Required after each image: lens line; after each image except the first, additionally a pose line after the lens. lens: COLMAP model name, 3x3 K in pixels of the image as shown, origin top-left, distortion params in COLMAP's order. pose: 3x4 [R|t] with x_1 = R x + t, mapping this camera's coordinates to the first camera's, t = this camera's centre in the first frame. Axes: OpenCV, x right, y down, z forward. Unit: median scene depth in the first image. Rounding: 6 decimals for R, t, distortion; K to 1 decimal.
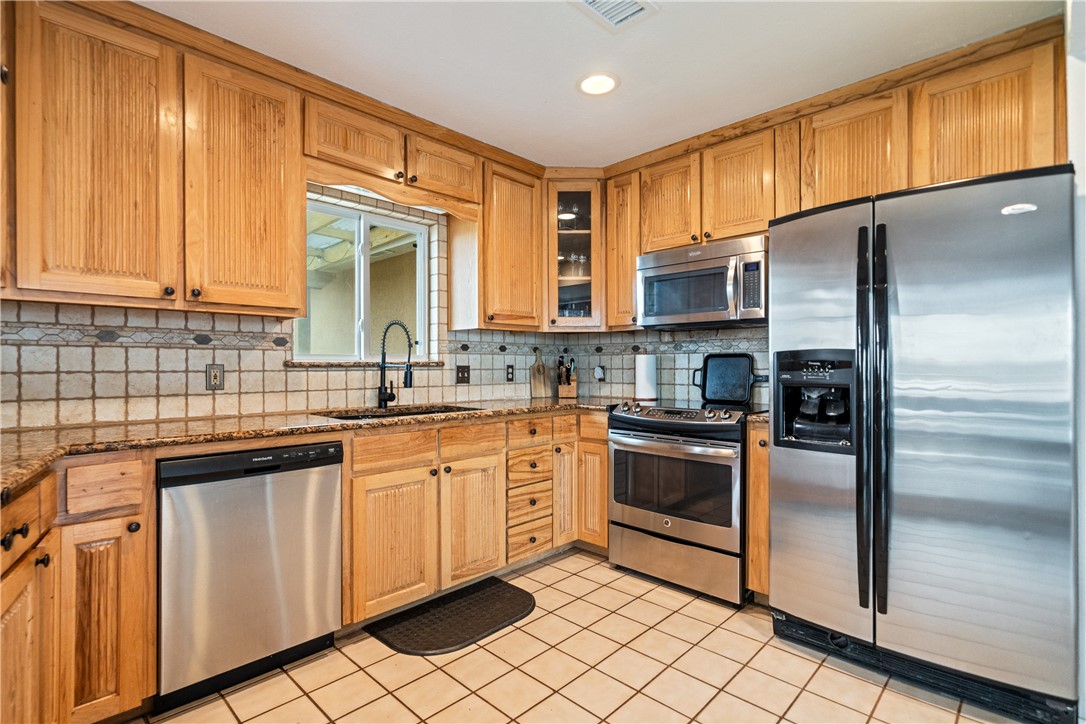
lens RADIAL K [[519.2, 0, 541.8], [0, 519.2, 364.5], [0, 0, 1]] dist [-0.001523, -0.000203]
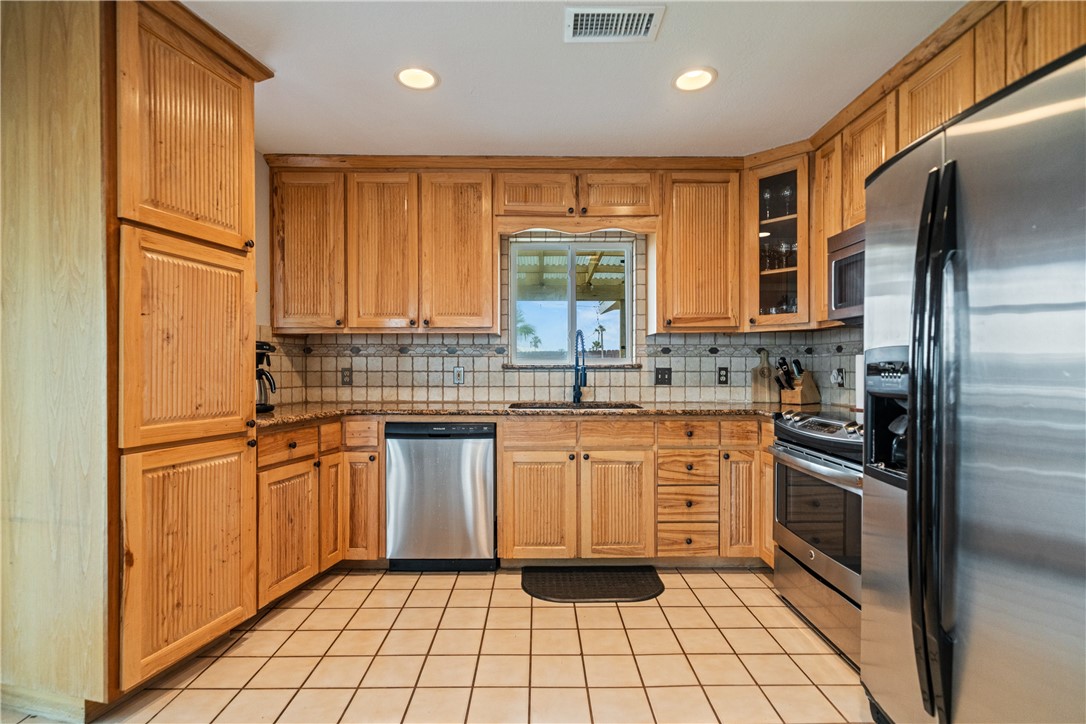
lens RADIAL K [[520.4, 0, 542.0], [0, 520.4, 368.9], [0, 0, 1]] dist [-0.001237, -0.000368]
pose [[0.701167, 0.003416, -0.712989, 0.533239], [0.000566, 0.999986, 0.005348, -0.001917], [0.712997, -0.004153, 0.701155, 0.096212]]
